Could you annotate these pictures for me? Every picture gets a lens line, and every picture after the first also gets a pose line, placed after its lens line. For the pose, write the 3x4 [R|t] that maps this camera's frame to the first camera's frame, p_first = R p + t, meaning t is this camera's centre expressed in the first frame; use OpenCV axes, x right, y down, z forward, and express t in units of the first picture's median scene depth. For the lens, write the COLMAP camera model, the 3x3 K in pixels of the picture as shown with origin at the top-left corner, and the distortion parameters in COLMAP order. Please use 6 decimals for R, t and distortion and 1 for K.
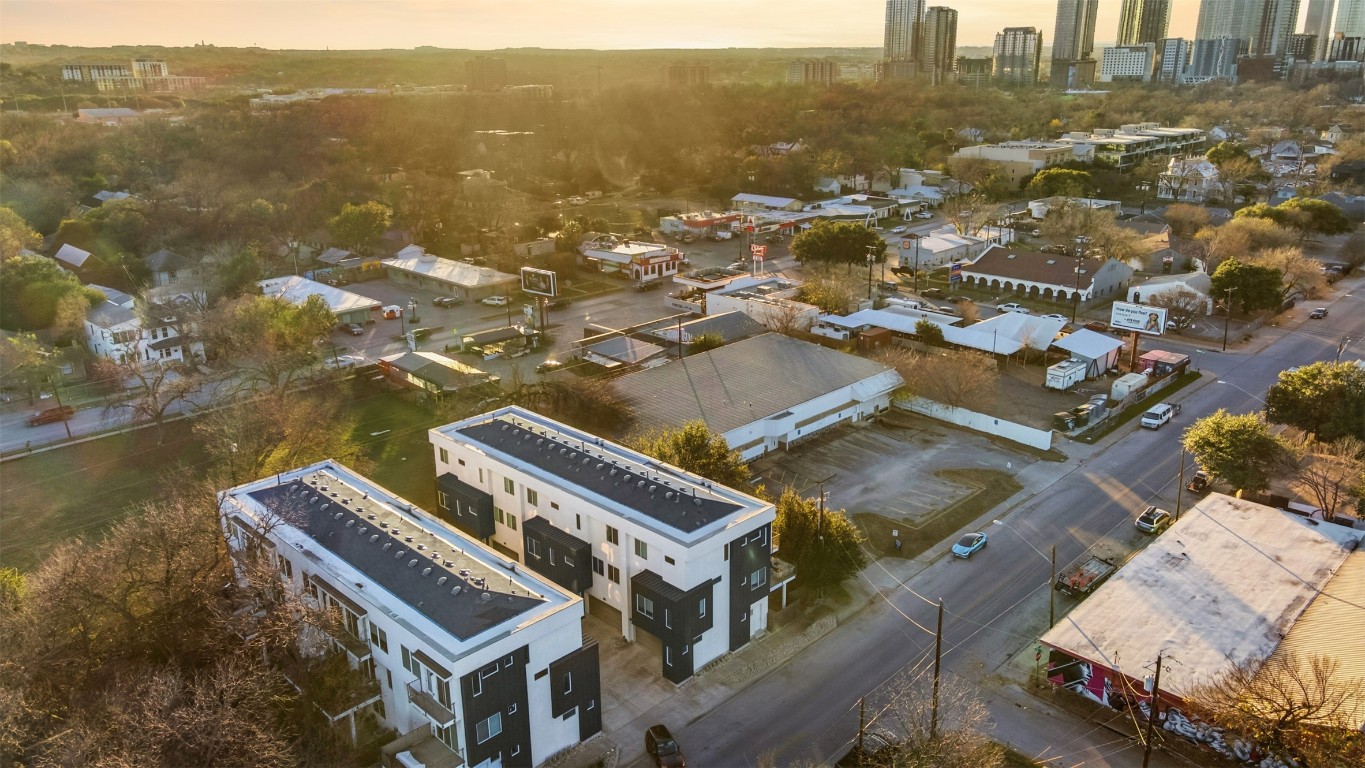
lens RADIAL K [[999.5, 0, 681.6], [0, 999.5, 386.1], [0, 0, 1]] dist [-0.009403, -0.000667]
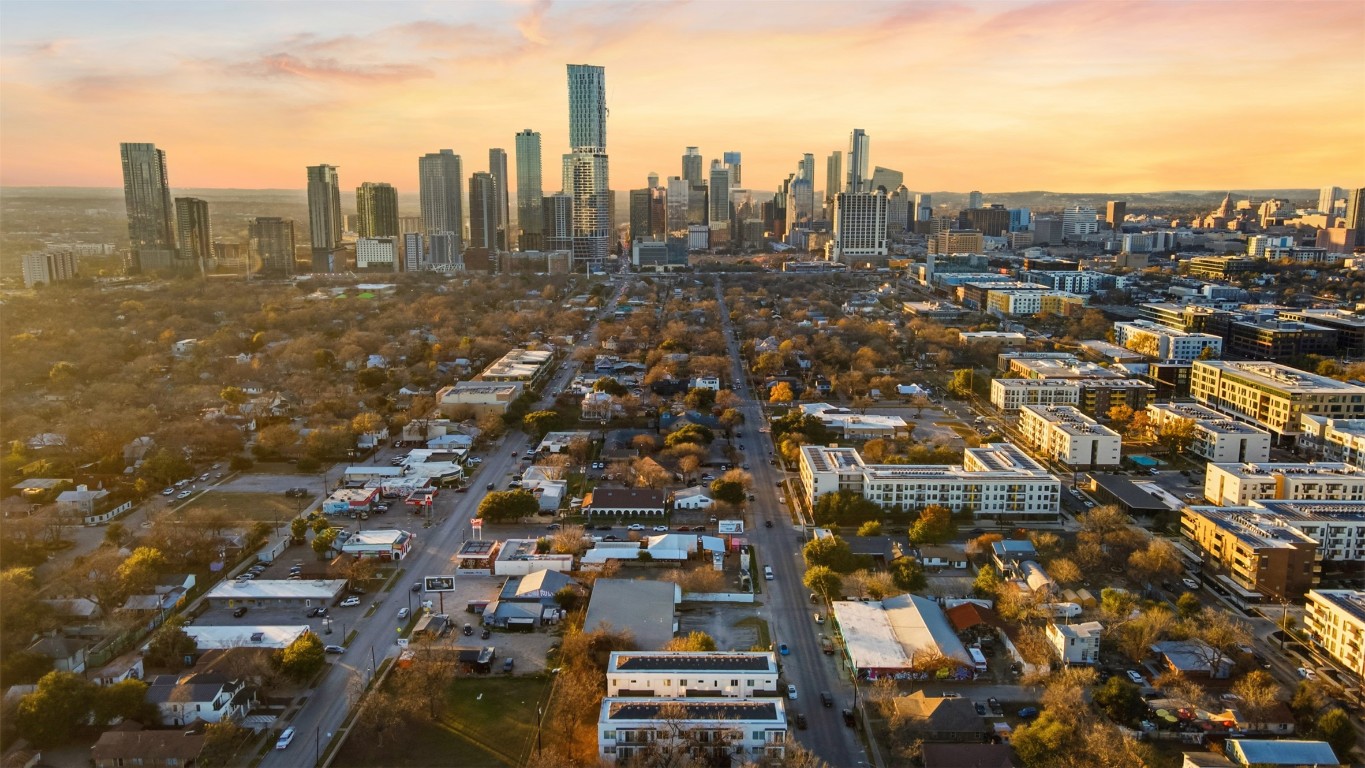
lens RADIAL K [[999.5, 0, 683.9], [0, 999.5, 383.1], [0, 0, 1]] dist [-0.009403, -0.000667]
pose [[0.706158, -0.120019, 0.697809, -1.870570], [0.211147, 0.976384, -0.045740, -0.515969], [-0.675839, 0.179640, 0.714822, -0.893238]]
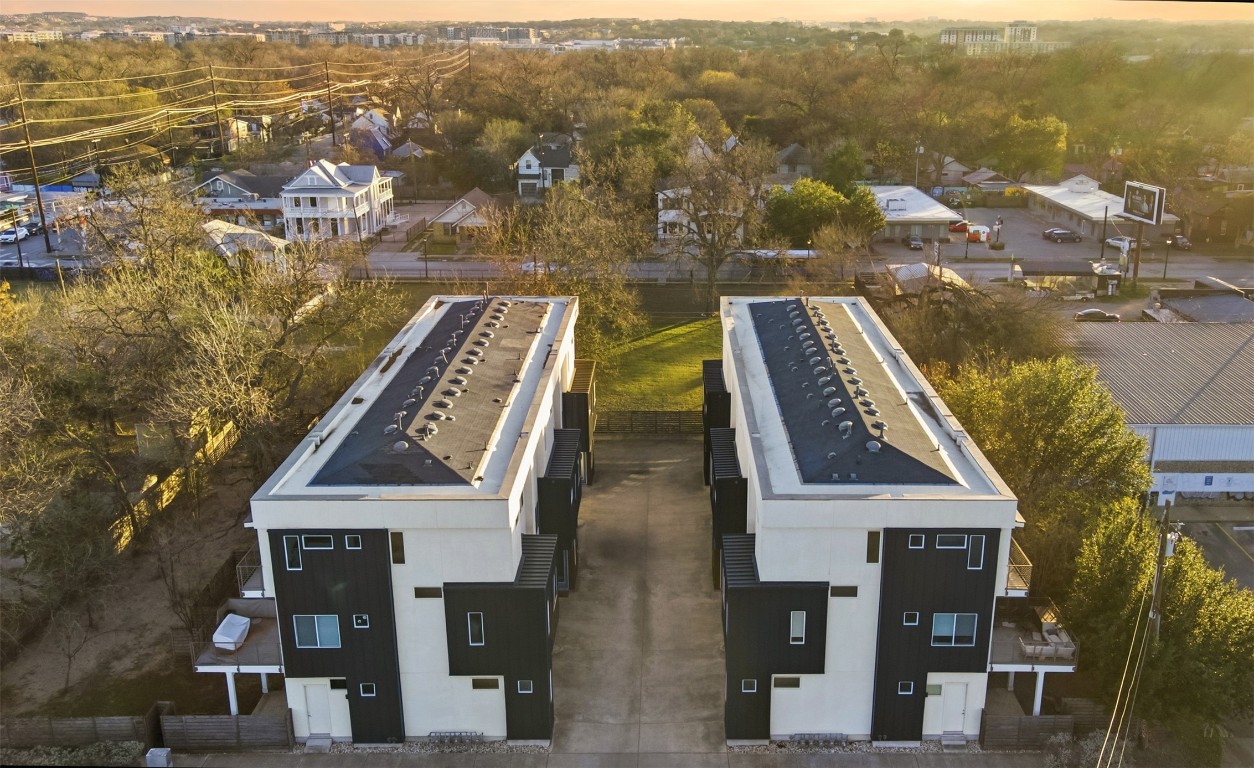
lens RADIAL K [[1102.1, 0, 635.1], [0, 1102.1, 381.1], [0, 0, 1]] dist [0.006418, -0.003946]
pose [[0.703472, 0.226834, -0.673553, 0.313836], [-0.229407, 0.969445, 0.086885, 0.059622], [0.672681, 0.093397, 0.734015, 0.471084]]
